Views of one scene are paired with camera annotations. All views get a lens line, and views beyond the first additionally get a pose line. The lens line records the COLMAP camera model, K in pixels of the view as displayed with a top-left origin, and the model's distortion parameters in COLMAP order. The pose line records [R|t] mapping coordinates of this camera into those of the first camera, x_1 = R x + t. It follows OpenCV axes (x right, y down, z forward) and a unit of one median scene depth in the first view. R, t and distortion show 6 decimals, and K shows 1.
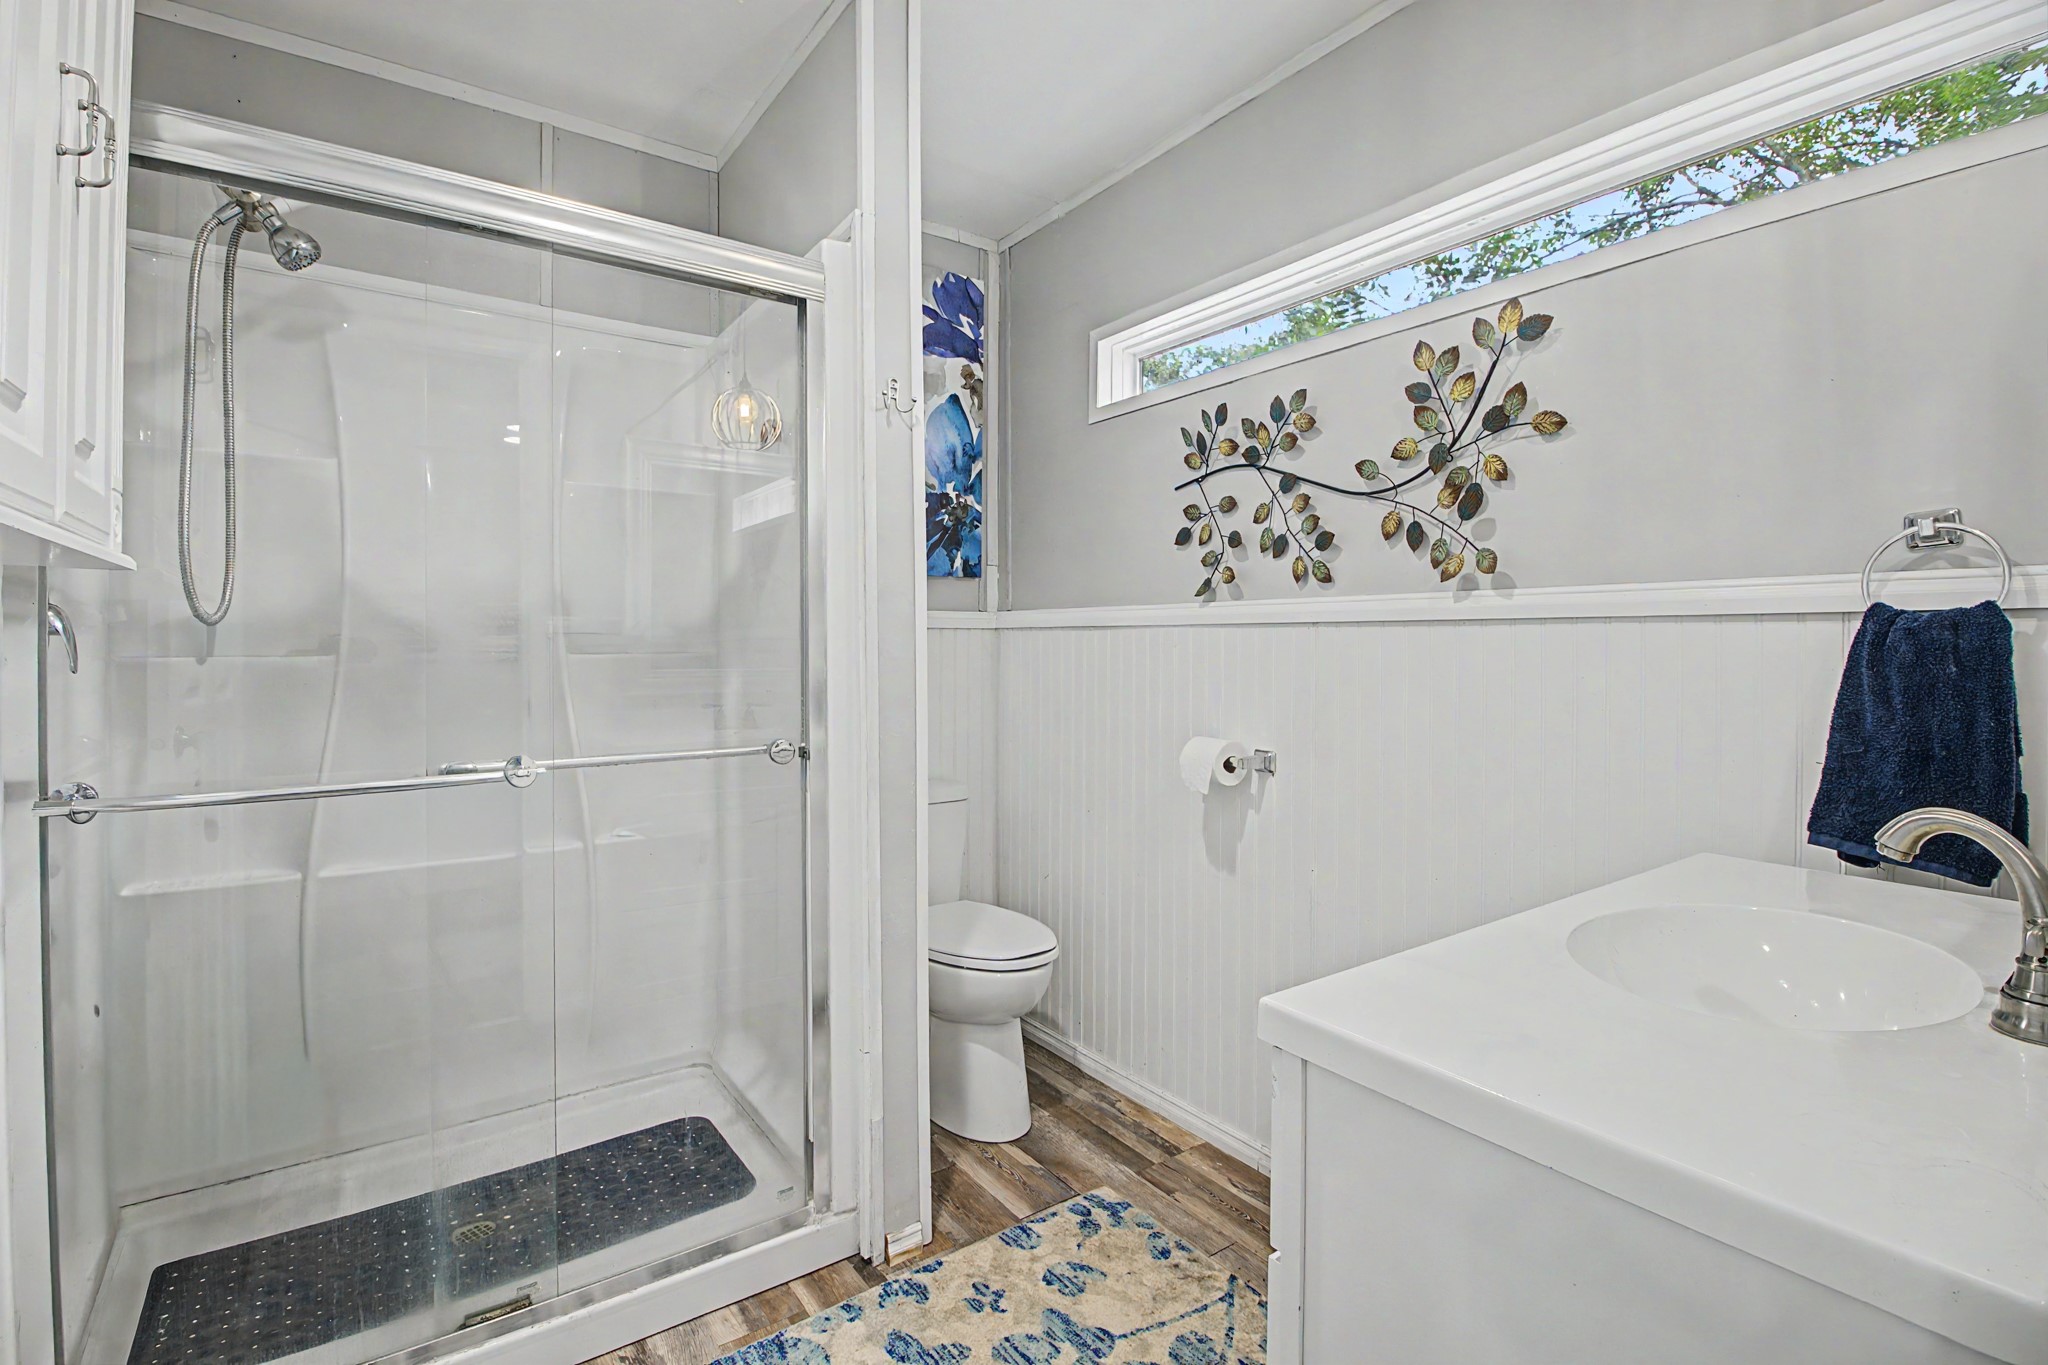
lens RADIAL K [[936.6, 0, 1023.3], [0, 936.6, 662.5], [0, 0, 1]] dist [-0.011033, -0.002195]
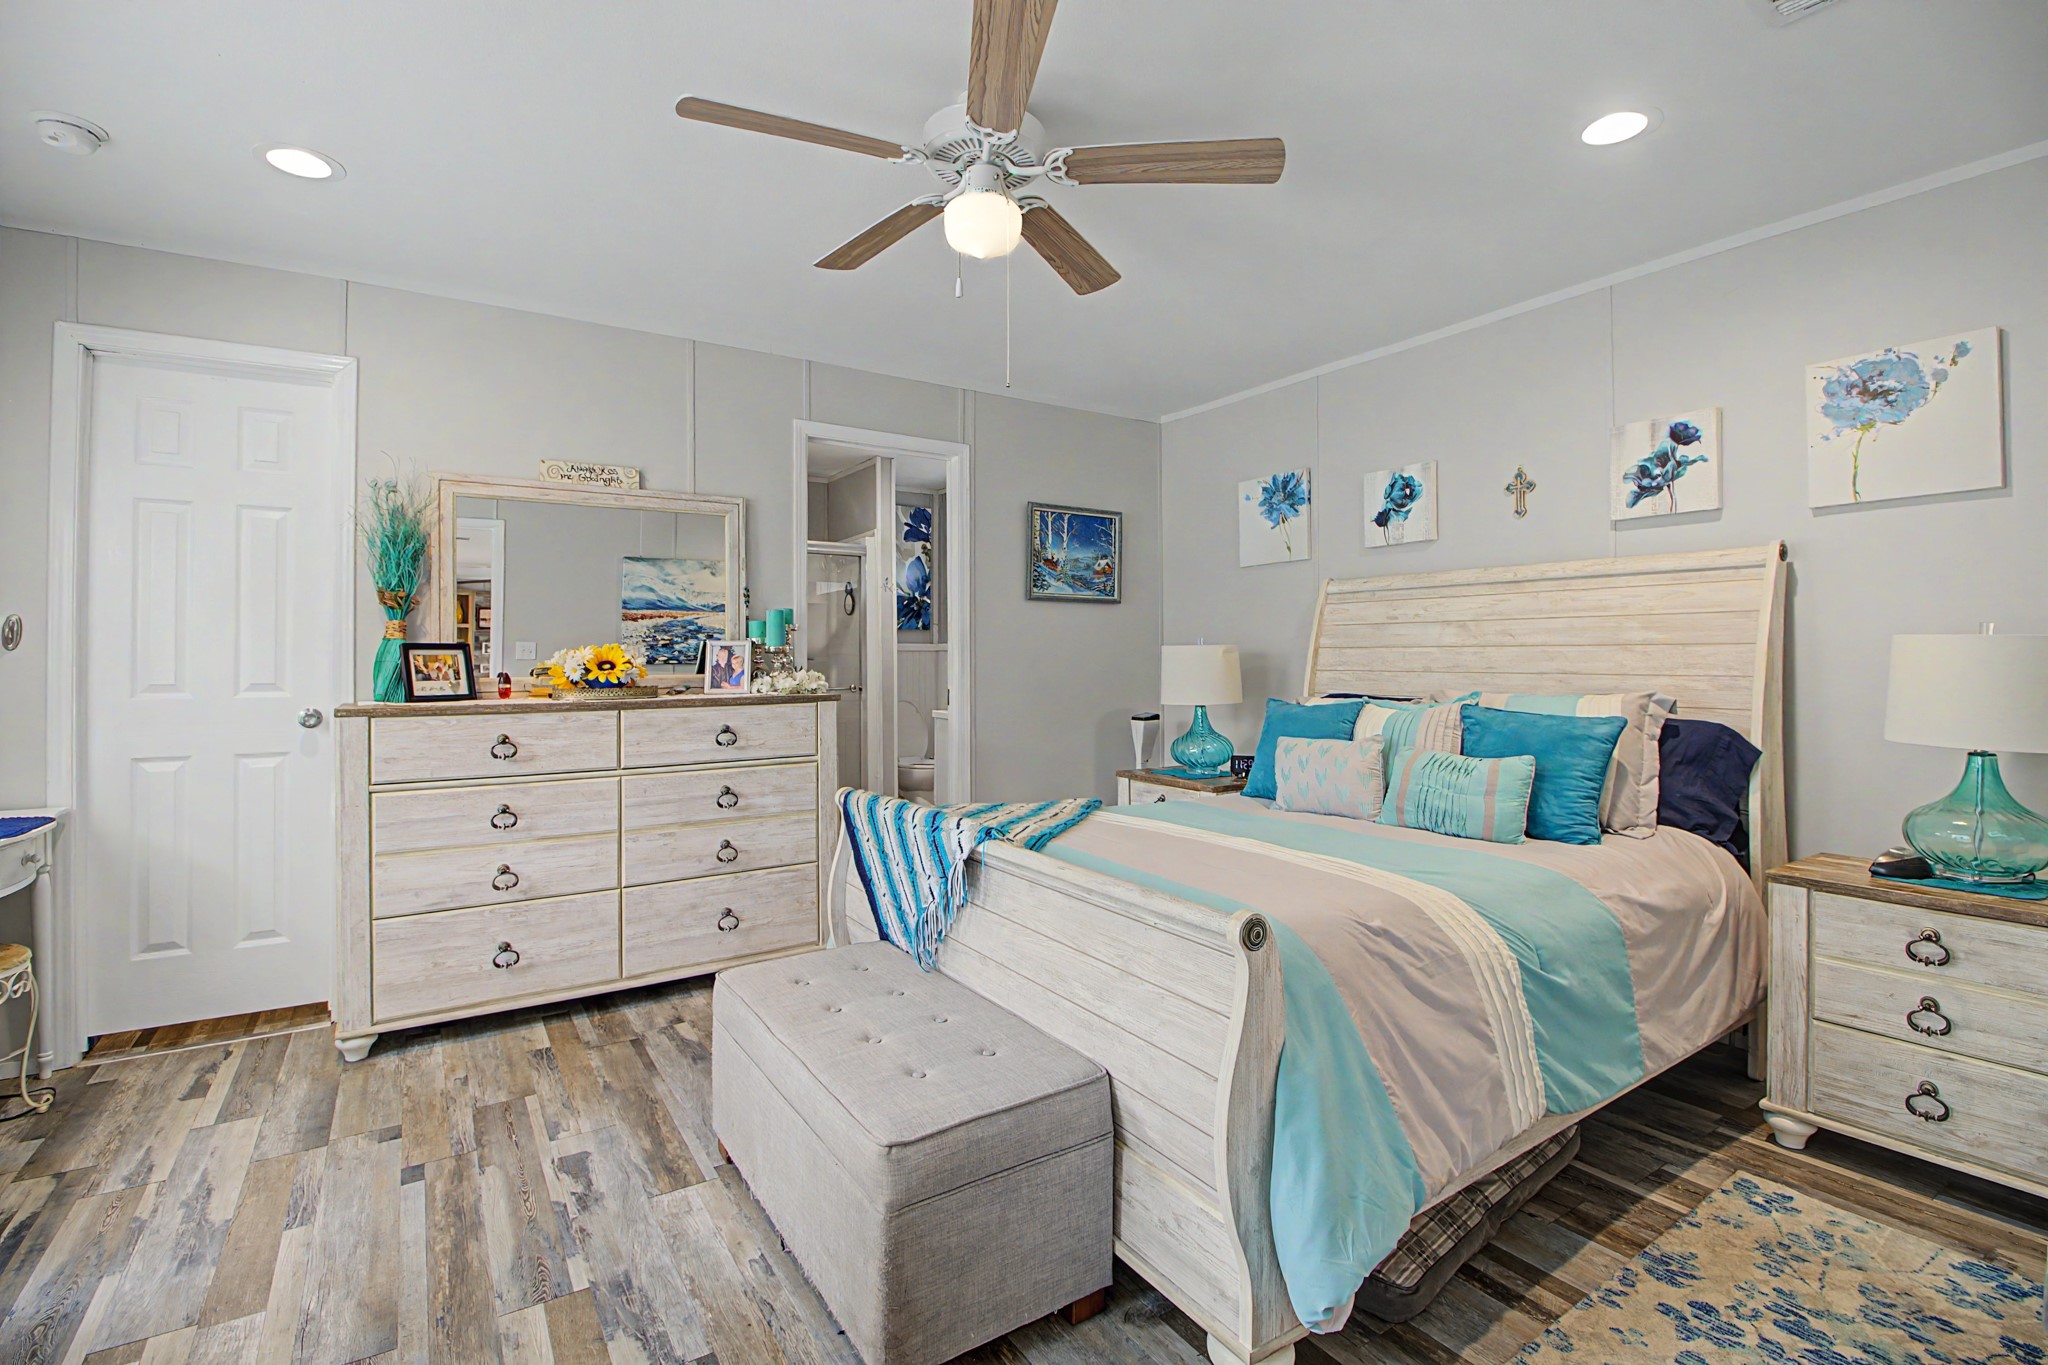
lens RADIAL K [[936.6, 0, 1024.3], [0, 936.6, 674.7], [0, 0, 1]] dist [-0.011033, -0.002195]
pose [[0.999099, 0.005251, -0.042110, 0.307154], [-0.005817, 0.999894, -0.013325, 0.056469], [0.042036, 0.013557, 0.999024, -1.435922]]
